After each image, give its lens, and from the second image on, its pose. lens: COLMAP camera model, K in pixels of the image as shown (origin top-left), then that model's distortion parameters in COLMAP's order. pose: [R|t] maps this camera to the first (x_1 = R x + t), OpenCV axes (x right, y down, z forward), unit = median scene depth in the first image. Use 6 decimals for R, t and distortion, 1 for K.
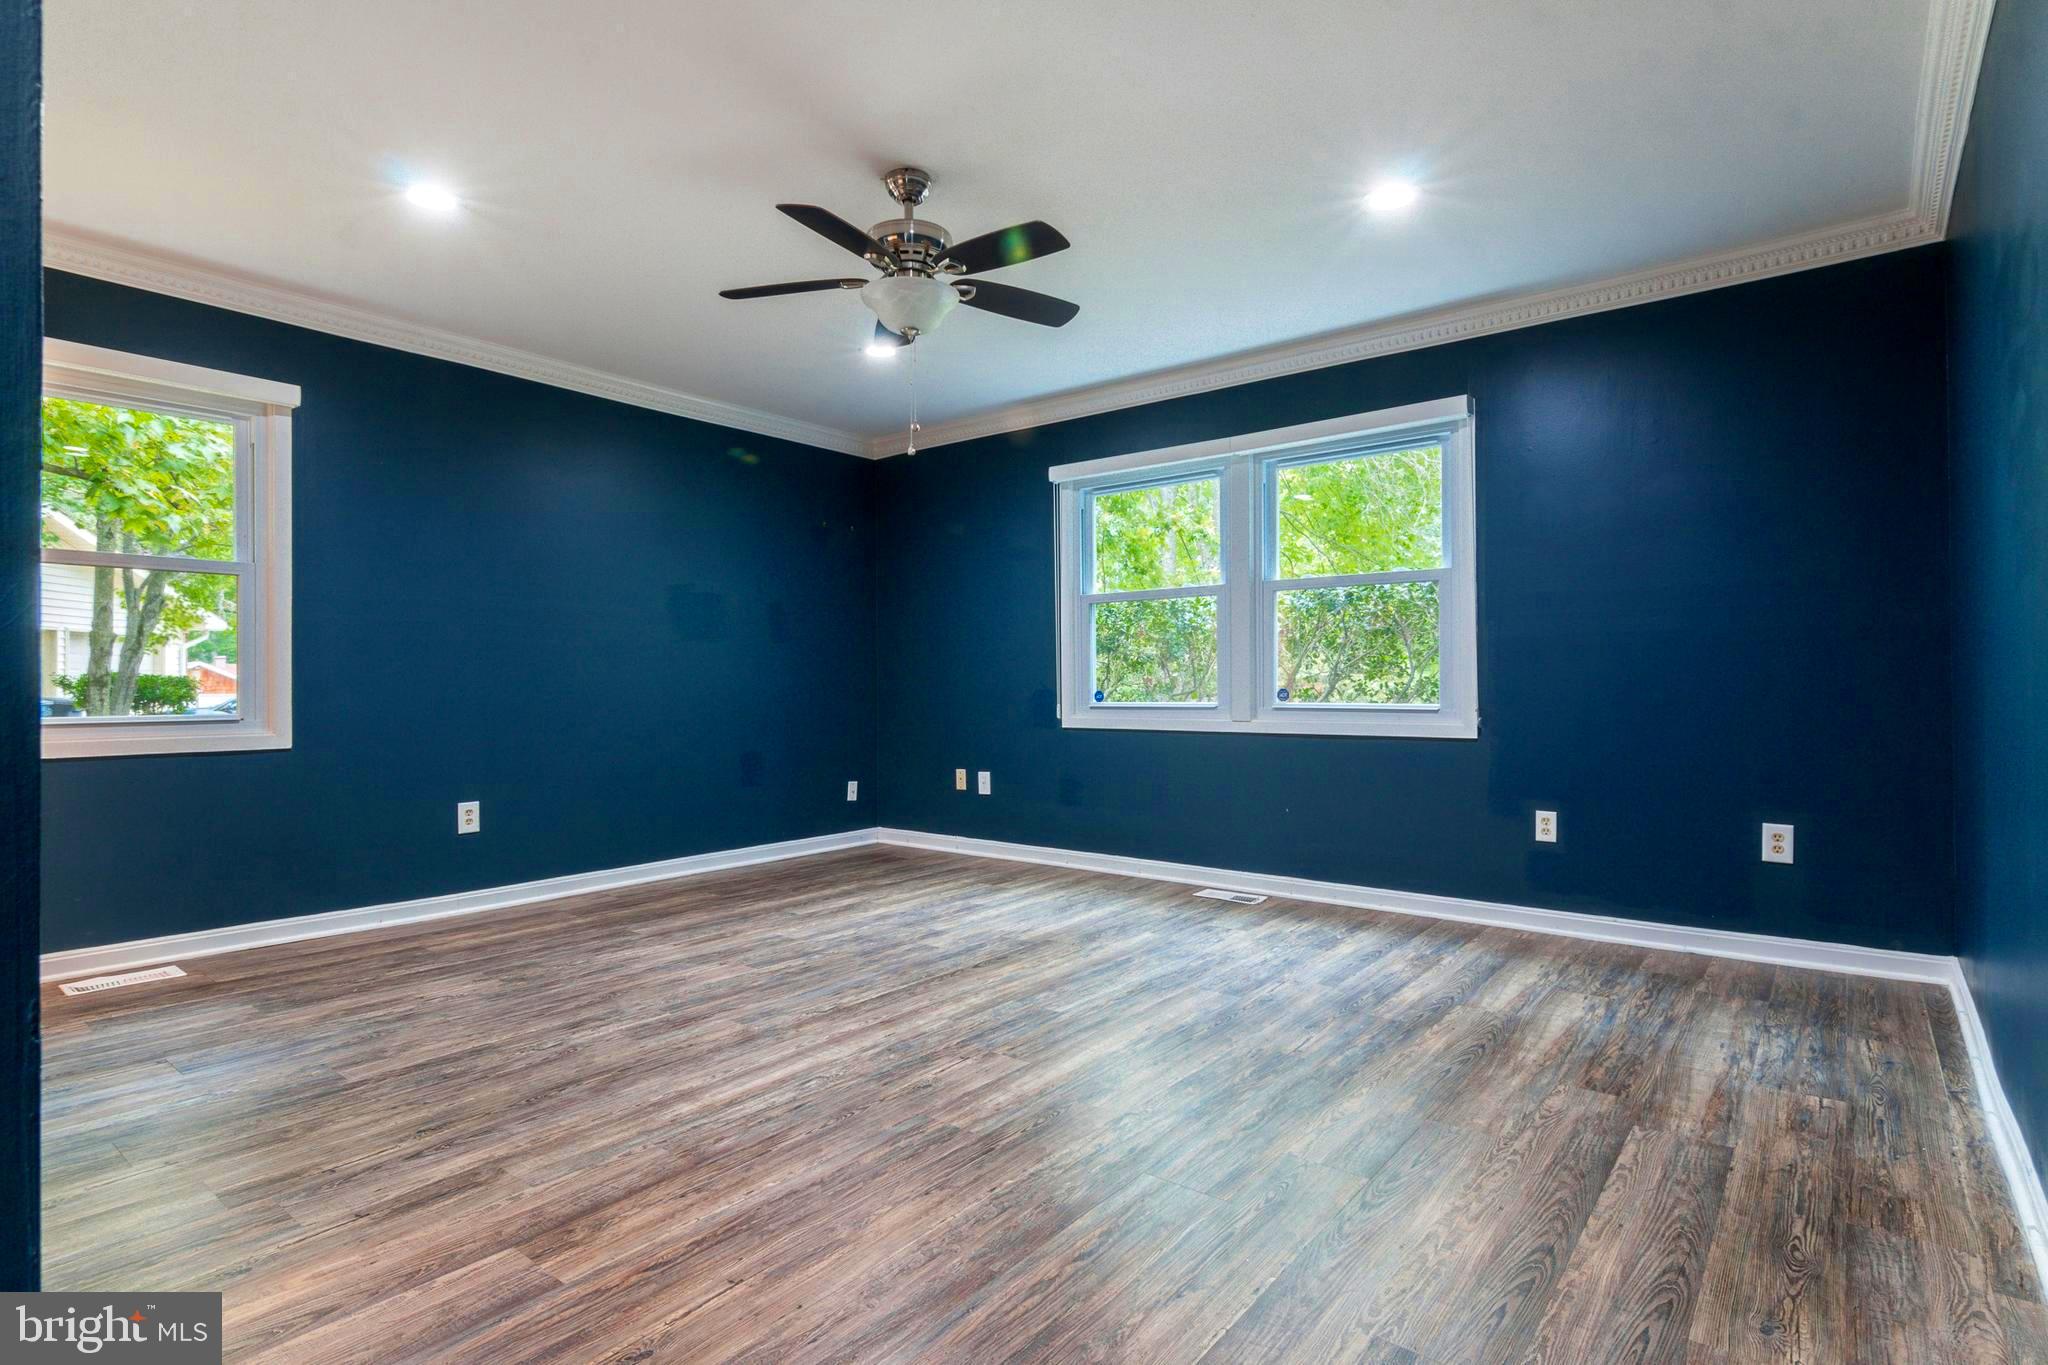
lens RADIAL K [[1032.8, 0, 1026.1], [0, 1032.8, 667.0], [0, 0, 1]] dist [0.015159, -0.010439]
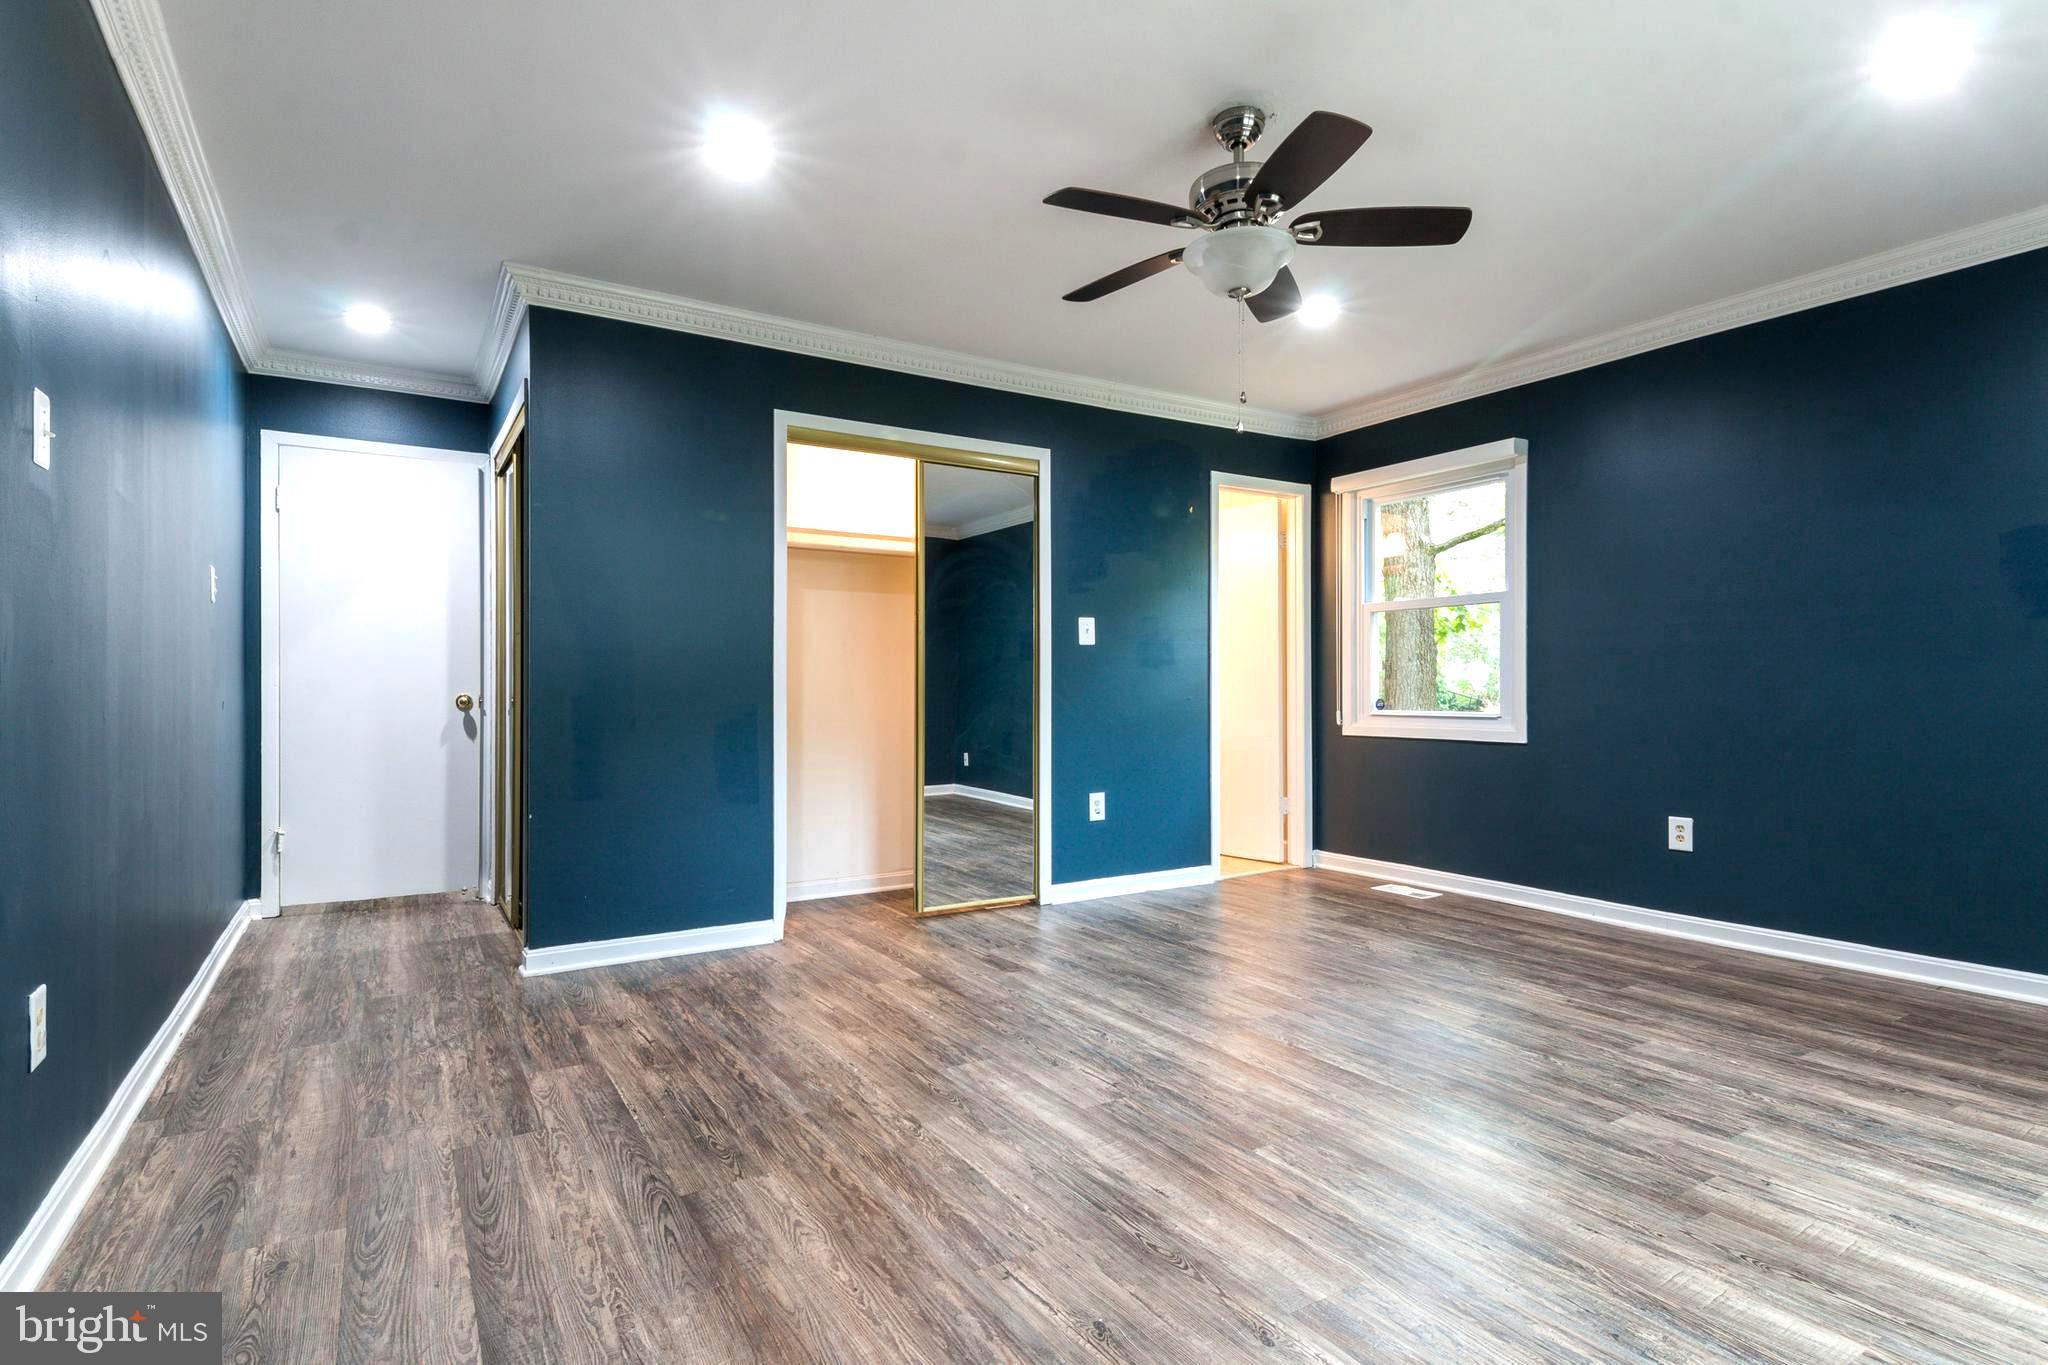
lens RADIAL K [[1032.8, 0, 1023.9], [0, 1032.8, 696.3], [0, 0, 1]] dist [0.015159, -0.010439]
pose [[-0.342310, 0.010876, -0.939524, 0.807935], [0.017264, 0.999837, 0.005284, 0.010000], [0.939428, -0.014411, -0.342442, 1.166522]]
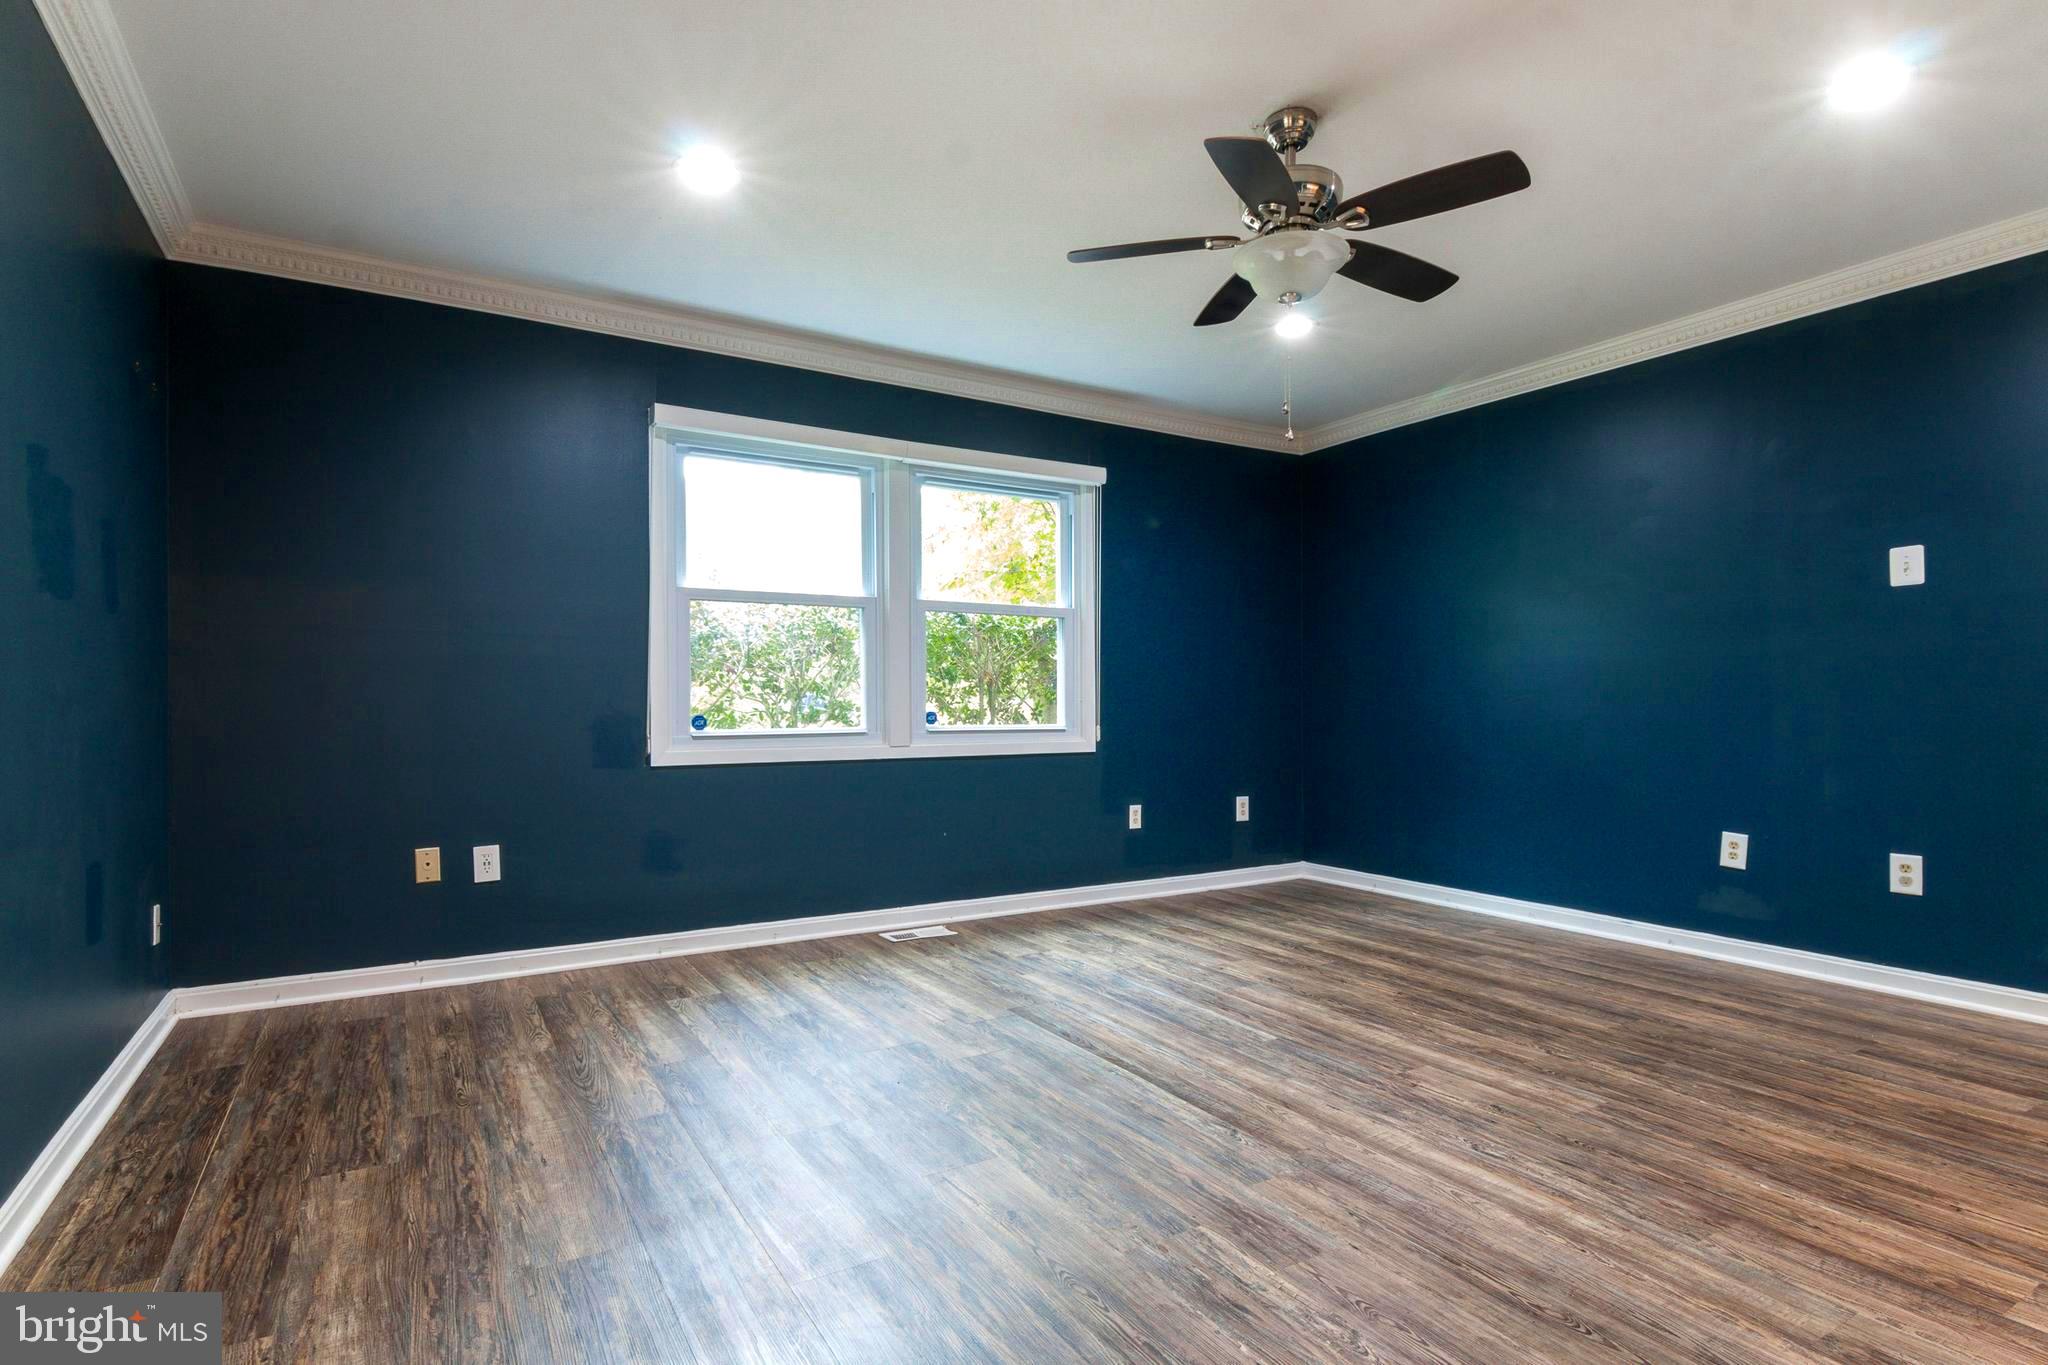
lens RADIAL K [[1032.8, 0, 1039.8], [0, 1032.8, 692.1], [0, 0, 1]] dist [0.015159, -0.010439]
pose [[0.340844, 0.015018, 0.940000, -1.031904], [-0.014509, 0.999837, -0.010714, 0.019334], [-0.940008, -0.009987, 0.341006, 0.931708]]
